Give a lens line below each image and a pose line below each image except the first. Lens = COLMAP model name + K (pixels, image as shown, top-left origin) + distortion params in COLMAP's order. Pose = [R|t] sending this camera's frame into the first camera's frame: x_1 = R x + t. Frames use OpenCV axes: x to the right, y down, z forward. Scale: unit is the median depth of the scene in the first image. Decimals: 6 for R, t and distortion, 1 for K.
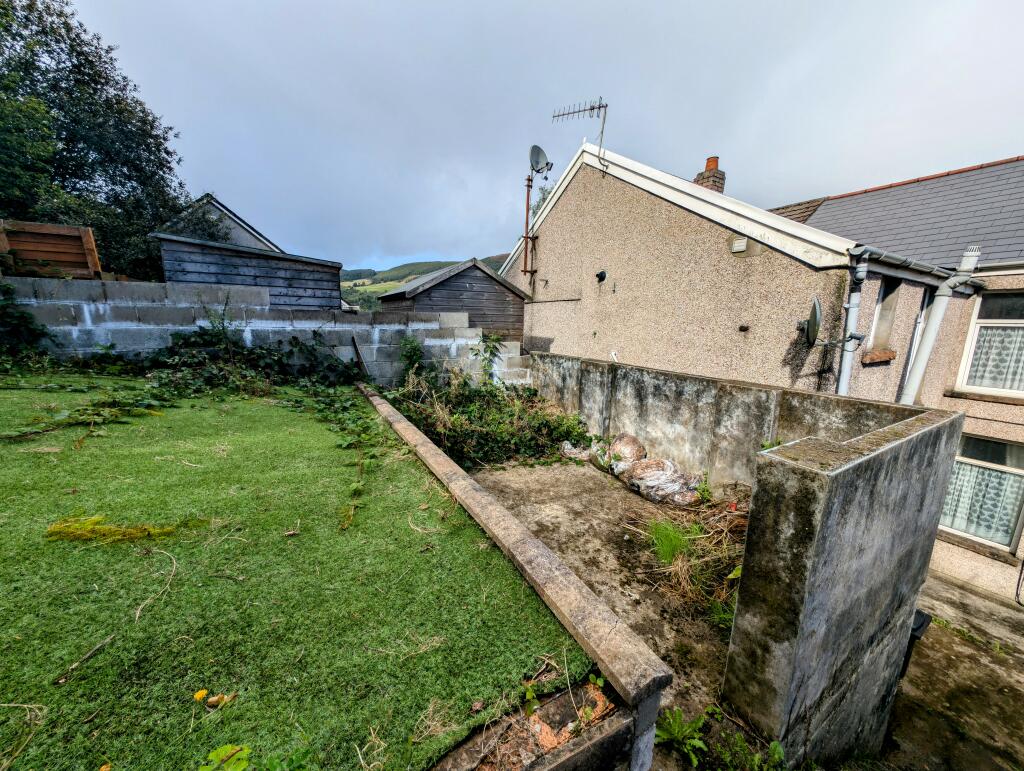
lens RADIAL K [[360.5, 0, 509.6], [0, 360.5, 386.2], [0, 0, 1]] dist [-0.002848, 0.000470]
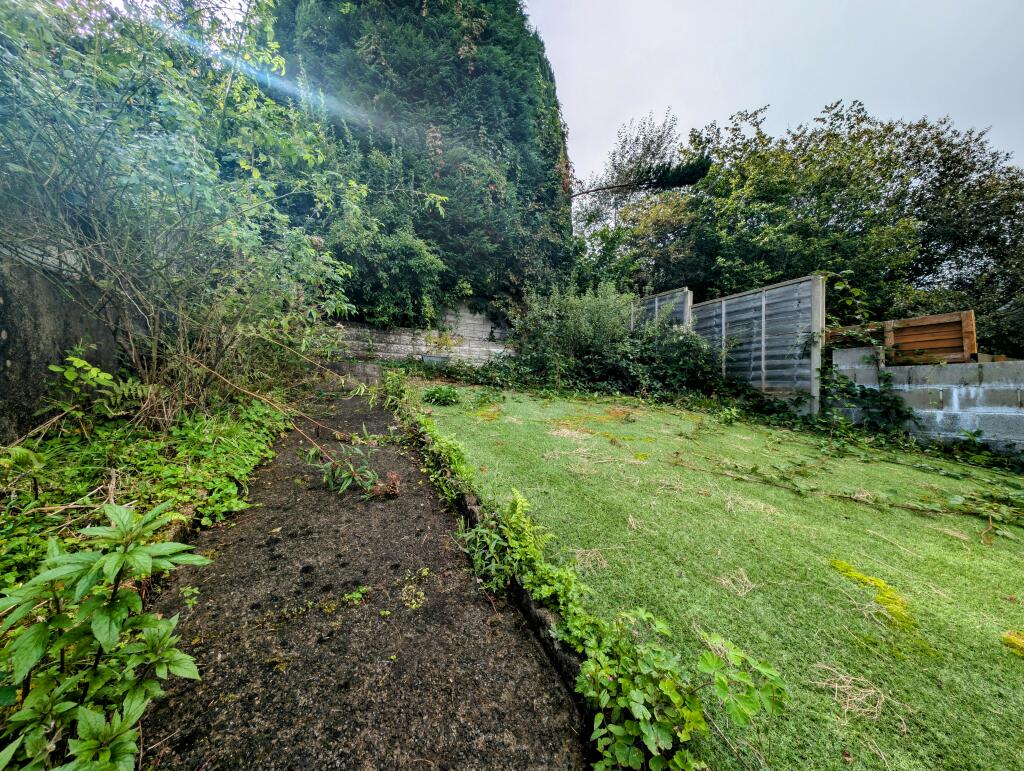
lens RADIAL K [[360.5, 0, 510.8], [0, 360.5, 385.9], [0, 0, 1]] dist [-0.002848, 0.000470]
pose [[-0.084805, -0.036537, -0.995727, -0.112494], [-0.198723, 0.979871, -0.019030, 0.022617], [0.976380, 0.196260, -0.090359, -0.083960]]
